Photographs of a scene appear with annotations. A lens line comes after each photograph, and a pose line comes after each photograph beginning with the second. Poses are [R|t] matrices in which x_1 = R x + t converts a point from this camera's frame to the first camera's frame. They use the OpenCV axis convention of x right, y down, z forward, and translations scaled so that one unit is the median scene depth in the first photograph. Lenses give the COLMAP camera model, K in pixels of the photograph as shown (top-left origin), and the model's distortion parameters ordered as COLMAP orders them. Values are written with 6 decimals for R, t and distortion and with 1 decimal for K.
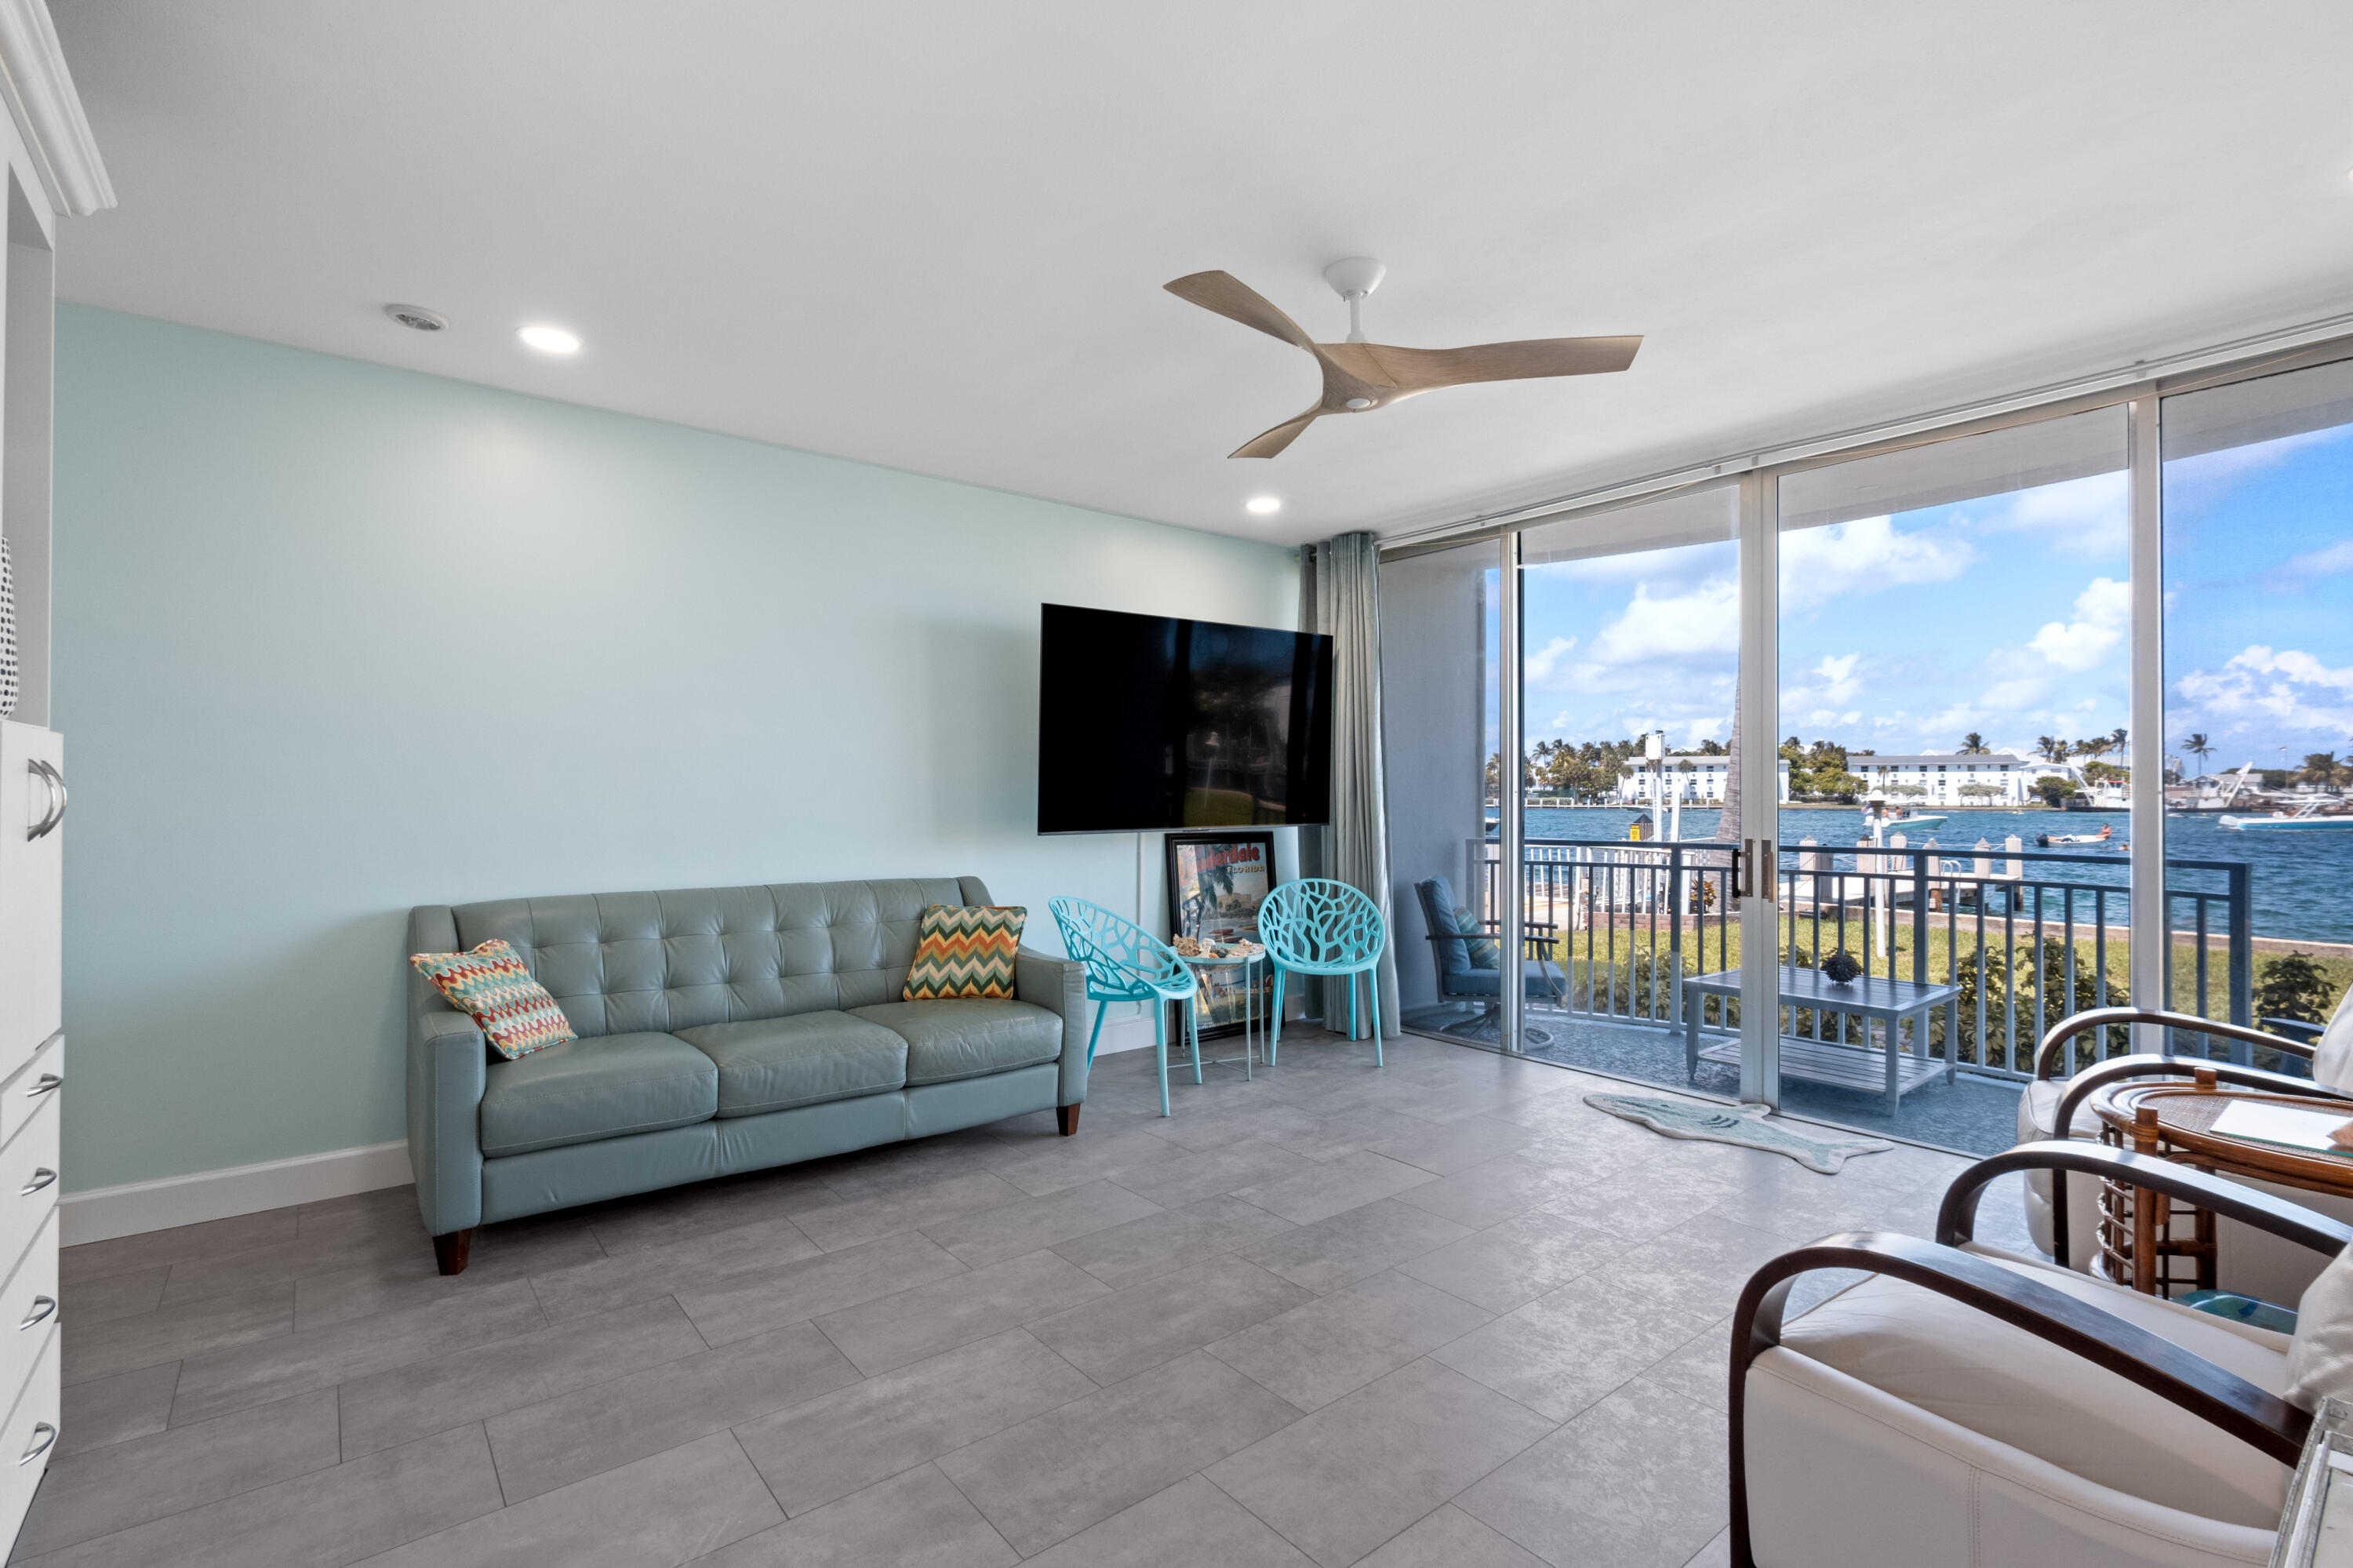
lens RADIAL K [[1086.5, 0, 1185.1], [0, 1086.5, 795.3], [0, 0, 1]] dist [-0.003076, -0.000597]
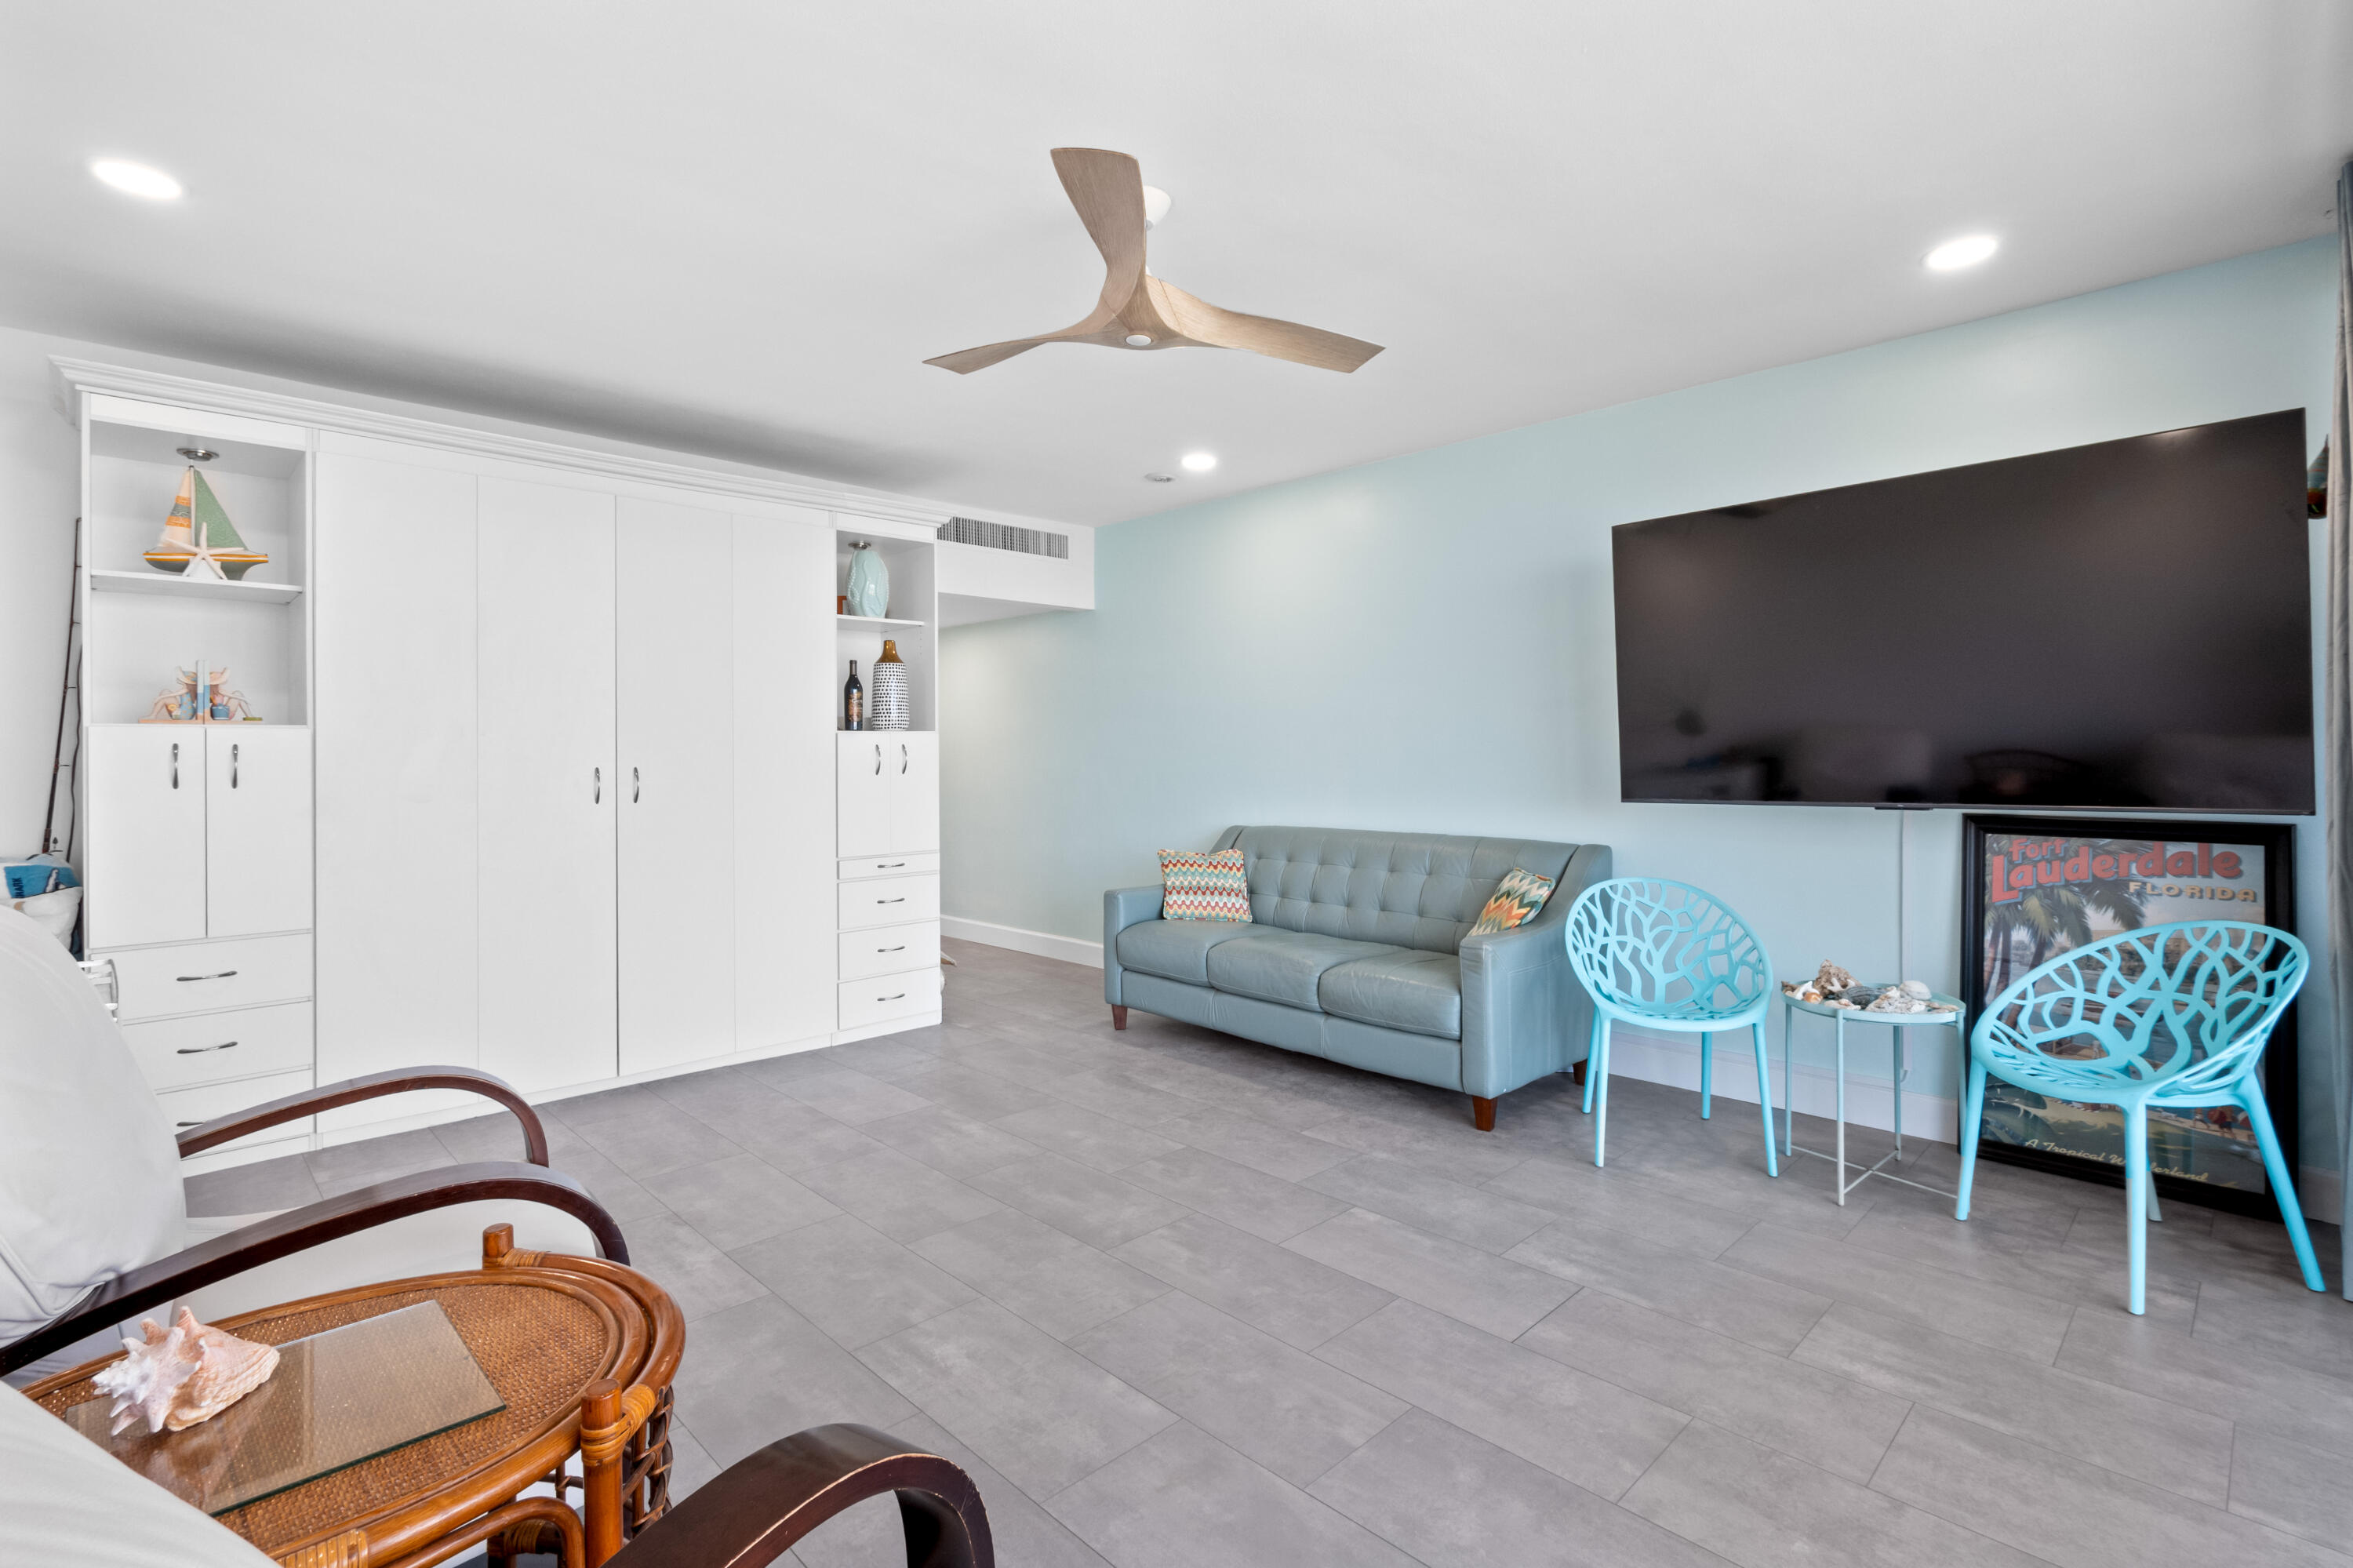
lens RADIAL K [[1097.5, 0, 1182.9], [0, 1097.5, 770.2], [0, 0, 1]] dist [-0.001227, -0.000041]
pose [[0.090916, 0.010168, -0.995807, 0.837370], [0.004549, 0.999933, 0.010626, 0.001695], [0.995848, -0.005496, 0.090863, 0.718666]]
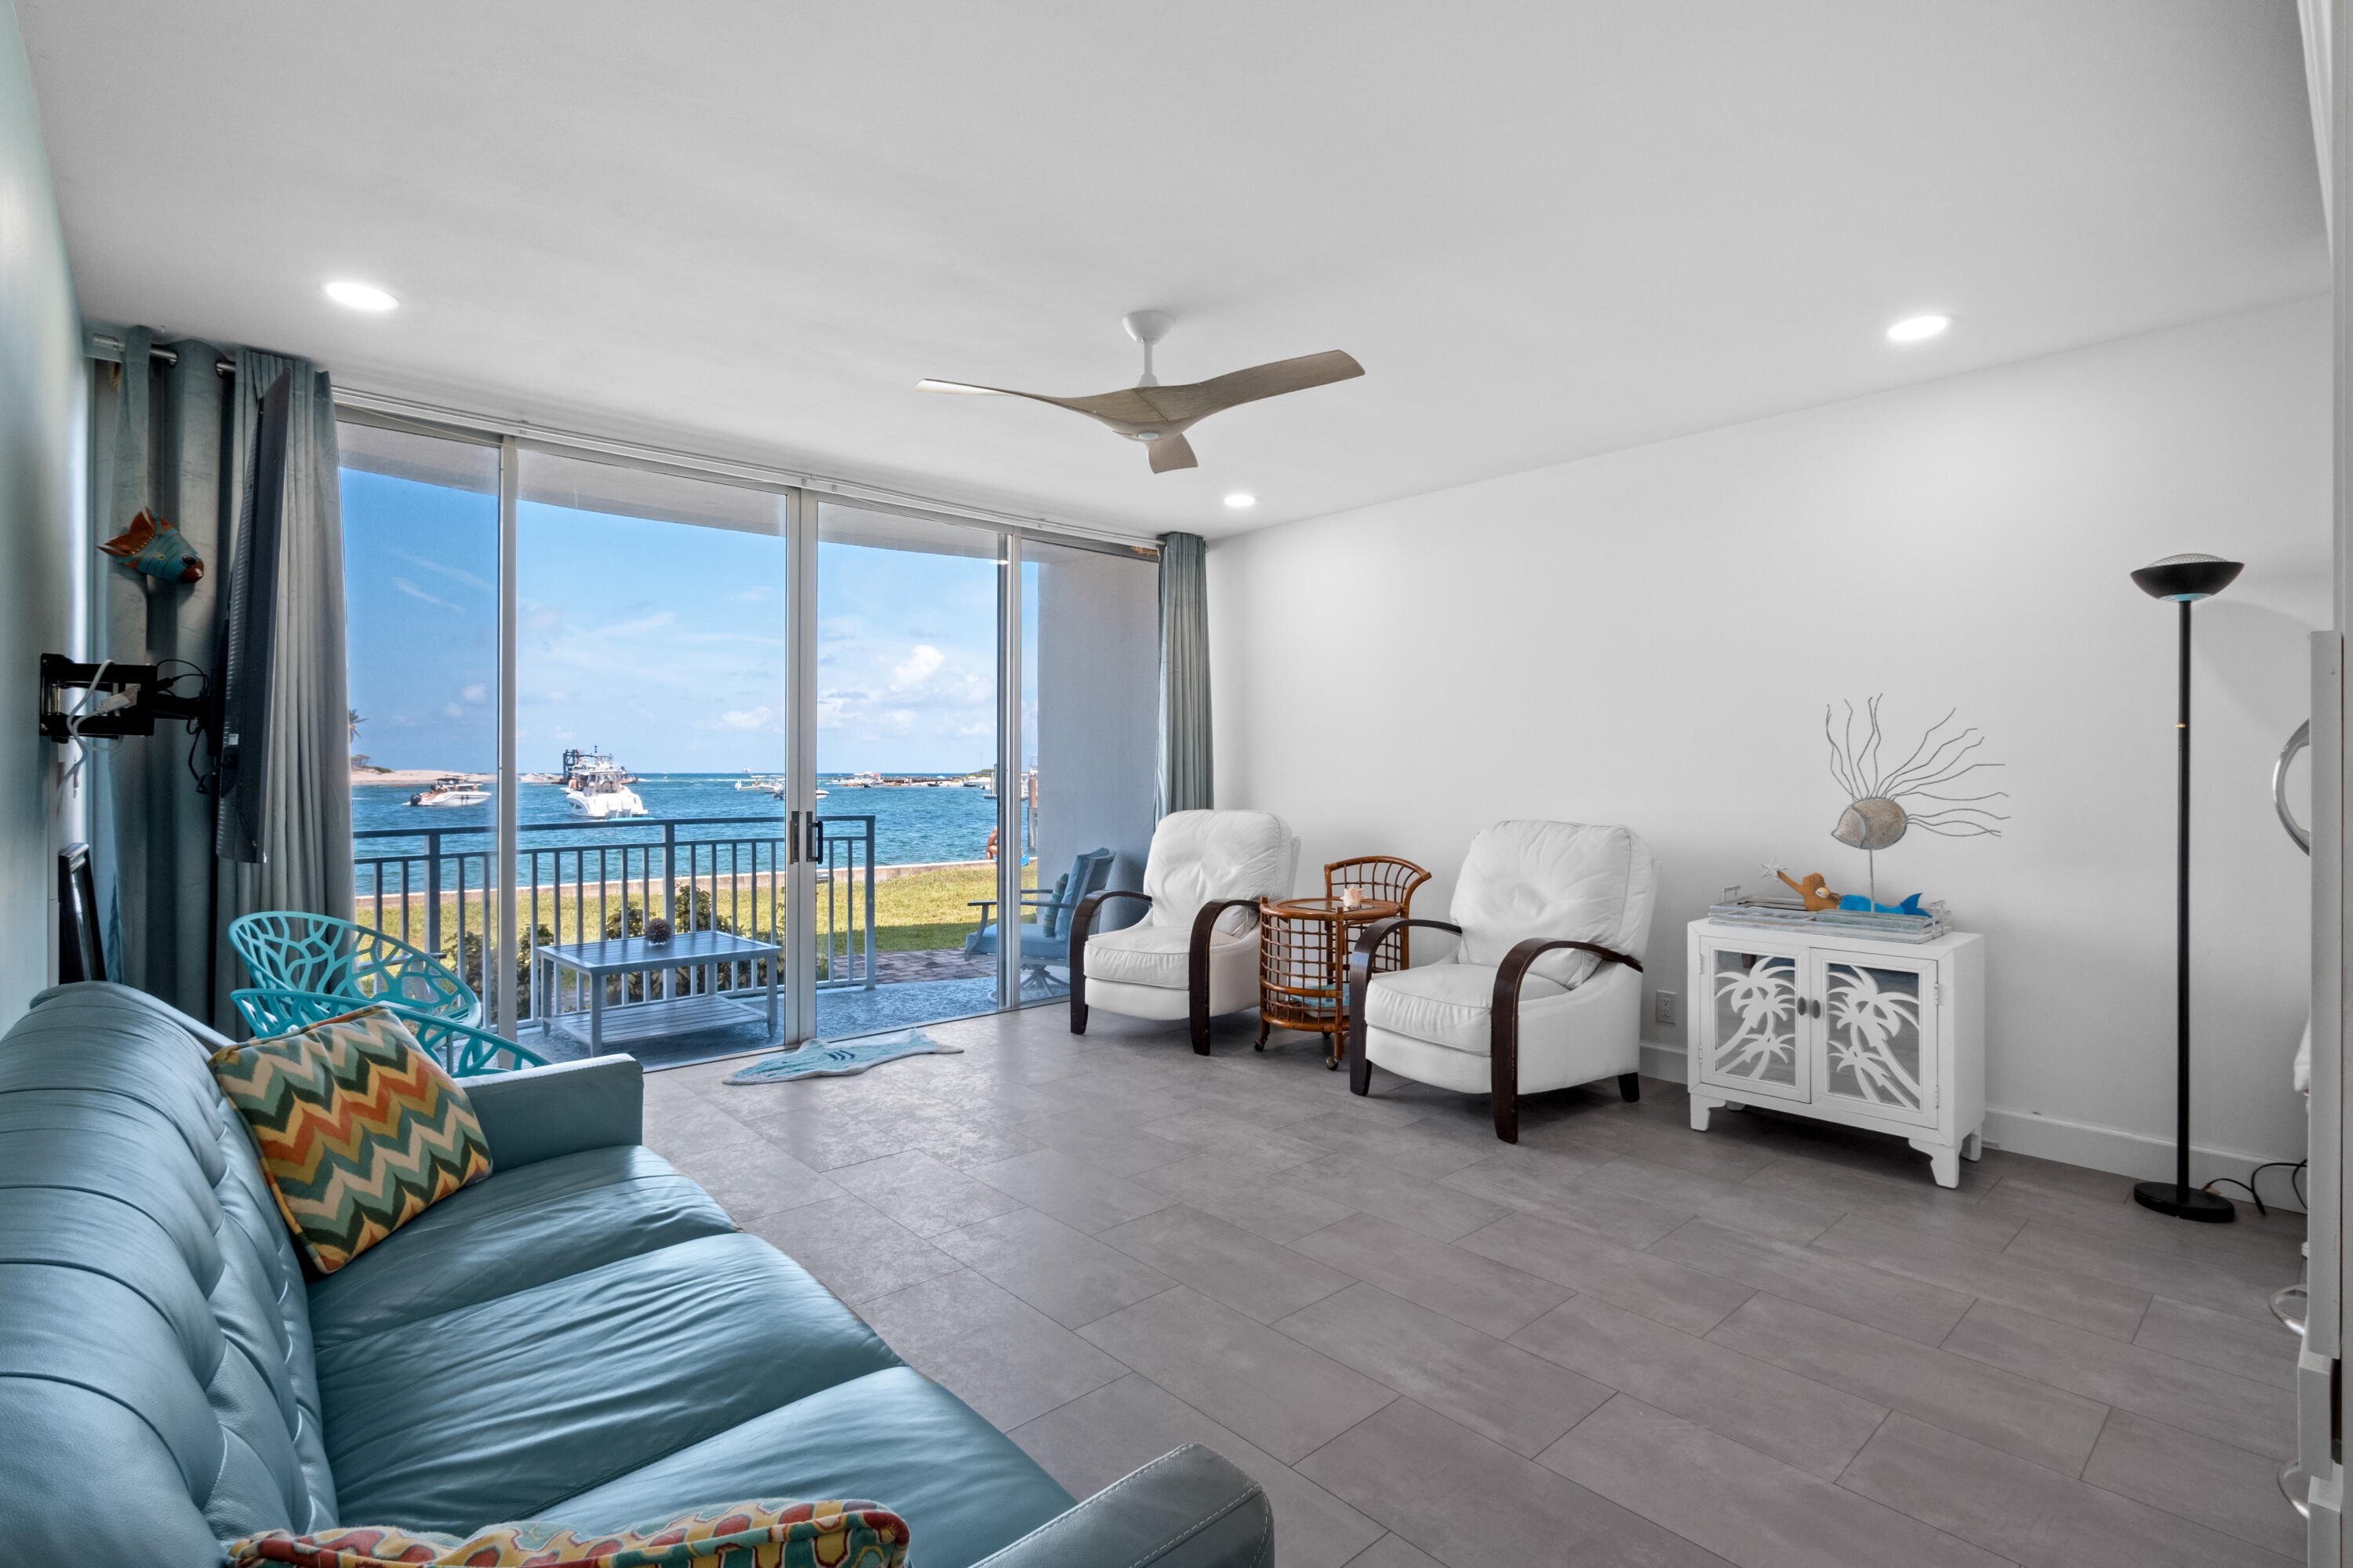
lens RADIAL K [[1097.5, 0, 1182.9], [0, 1097.5, 770.2], [0, 0, 1]] dist [-0.001227, -0.000041]
pose [[-0.059128, -0.000450, 0.998250, -0.772224], [-0.000229, 1.000000, 0.000437, -0.003683], [-0.998250, -0.000203, -0.059129, 0.780573]]
